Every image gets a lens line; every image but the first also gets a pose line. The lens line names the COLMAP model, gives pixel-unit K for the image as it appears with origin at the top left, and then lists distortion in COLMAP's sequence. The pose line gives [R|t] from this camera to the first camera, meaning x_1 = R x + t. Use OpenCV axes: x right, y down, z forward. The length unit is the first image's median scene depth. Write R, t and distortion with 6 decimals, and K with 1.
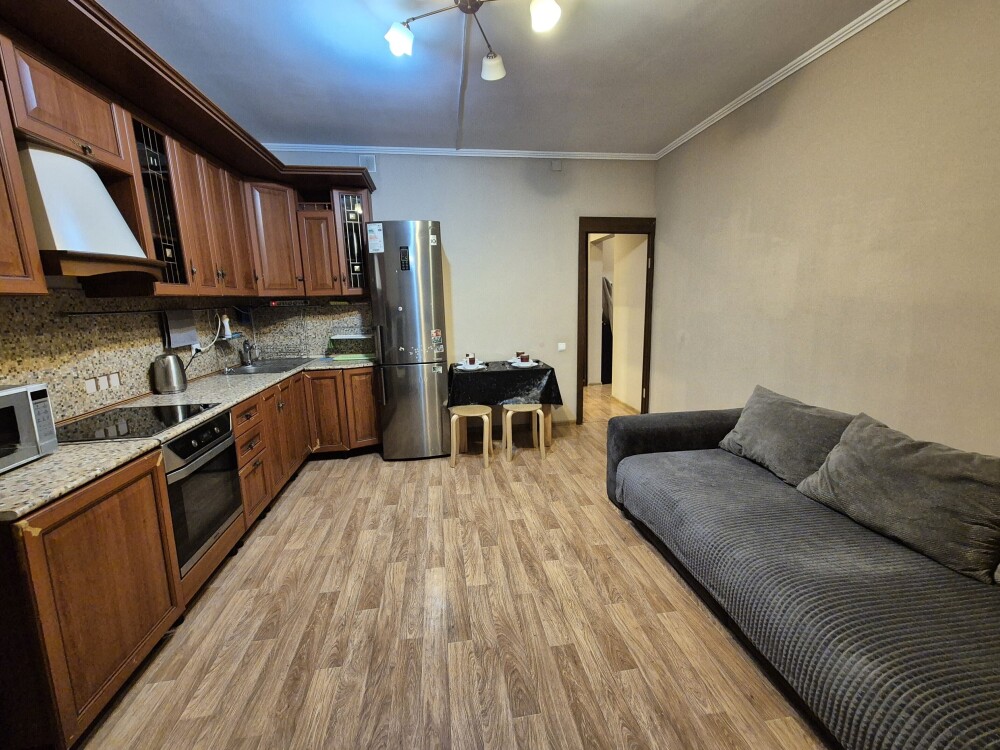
lens RADIAL K [[430.2, 0, 500.0], [0, 430.2, 375.0], [0, 0, 1]] dist [-0.000709, 0.000617]
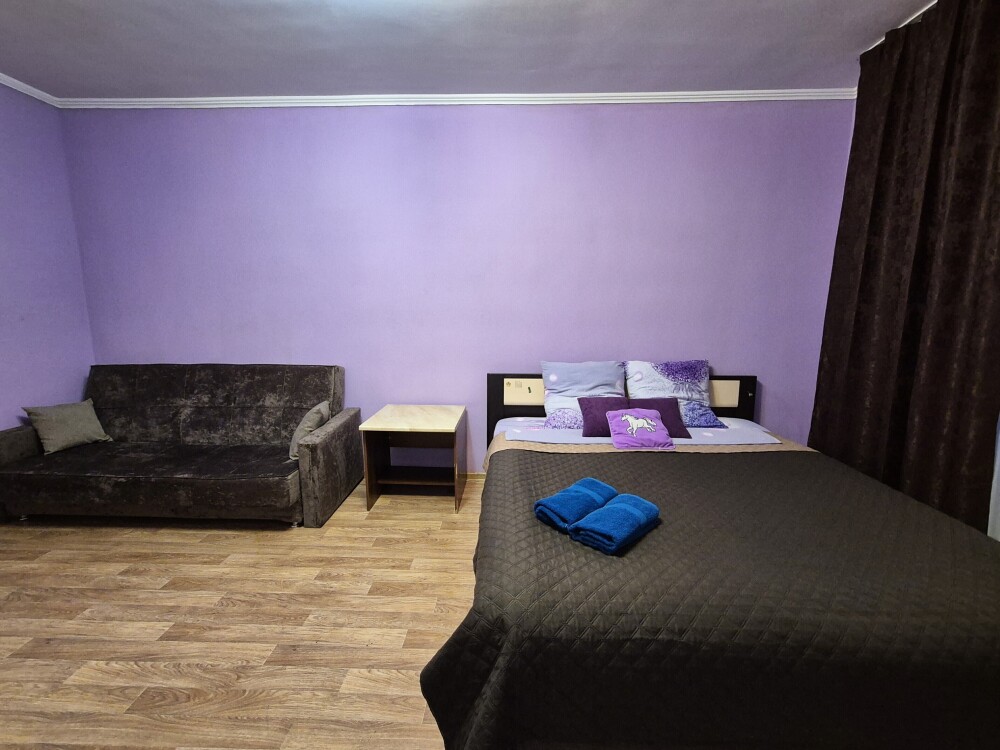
lens RADIAL K [[422.1, 0, 500.0], [0, 422.1, 375.0], [0, 0, 1]] dist [0.002295, 0.000547]
pose [[-0.176994, 0.179928, -0.967626, 0.429193], [-0.176657, 0.961373, 0.211078, -0.295692], [0.968228, 0.208297, -0.138372, 1.658543]]
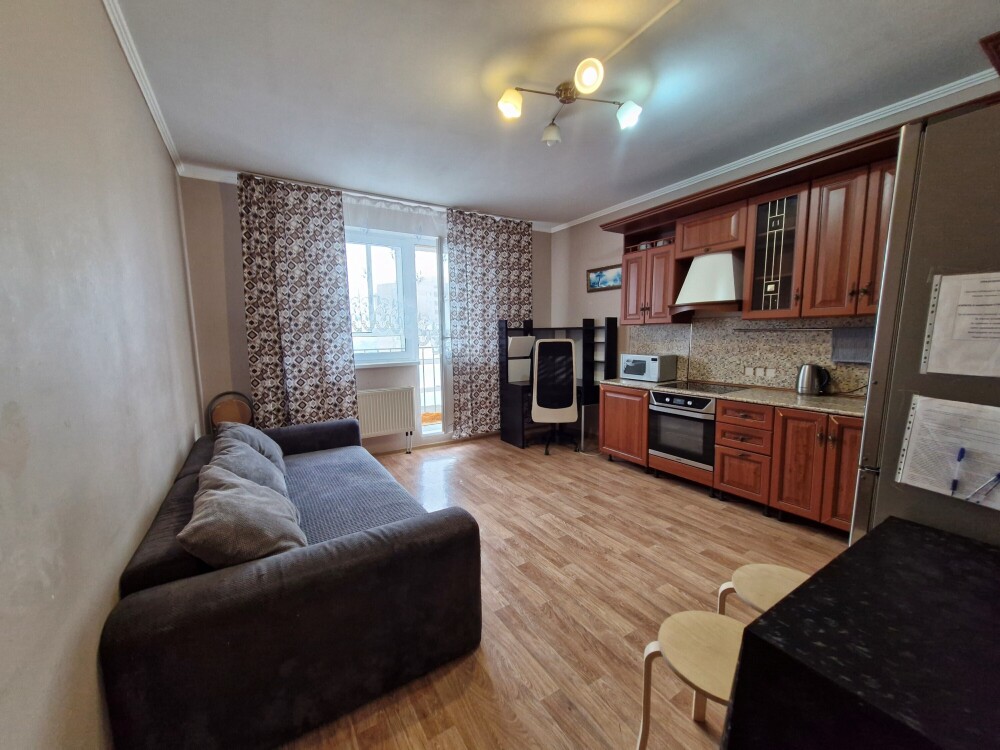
lens RADIAL K [[392.9, 0, 502.8], [0, 392.9, 377.8], [0, 0, 1]] dist [0.017214, -0.000114]
pose [[-0.914784, 0.084824, -0.394938, 0.577521], [-0.031520, 0.959733, 0.279139, -0.357398], [0.402713, 0.267800, -0.875275, 1.969436]]
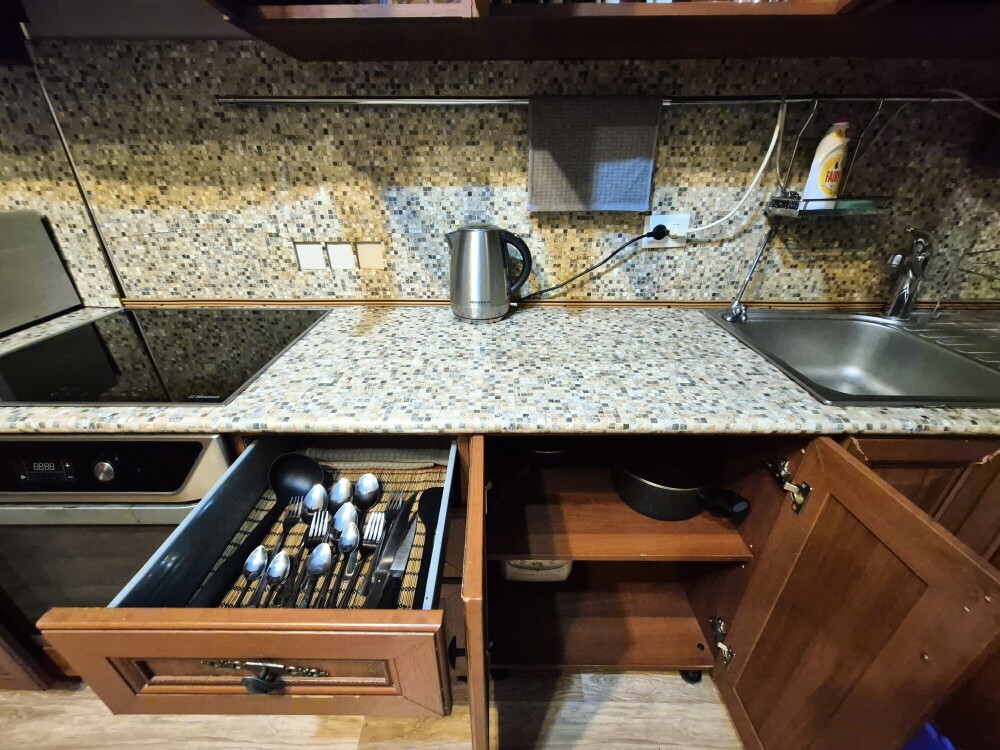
lens RADIAL K [[405.2, 0, 500.0], [0, 405.2, 375.0], [0, 0, 1]] dist [-0.001019, -0.000015]
pose [[-0.141603, 0.469557, -0.871473, -0.451981], [-0.171078, 0.855490, 0.488743, -0.138177], [0.975029, 0.218297, -0.040809, 1.269448]]
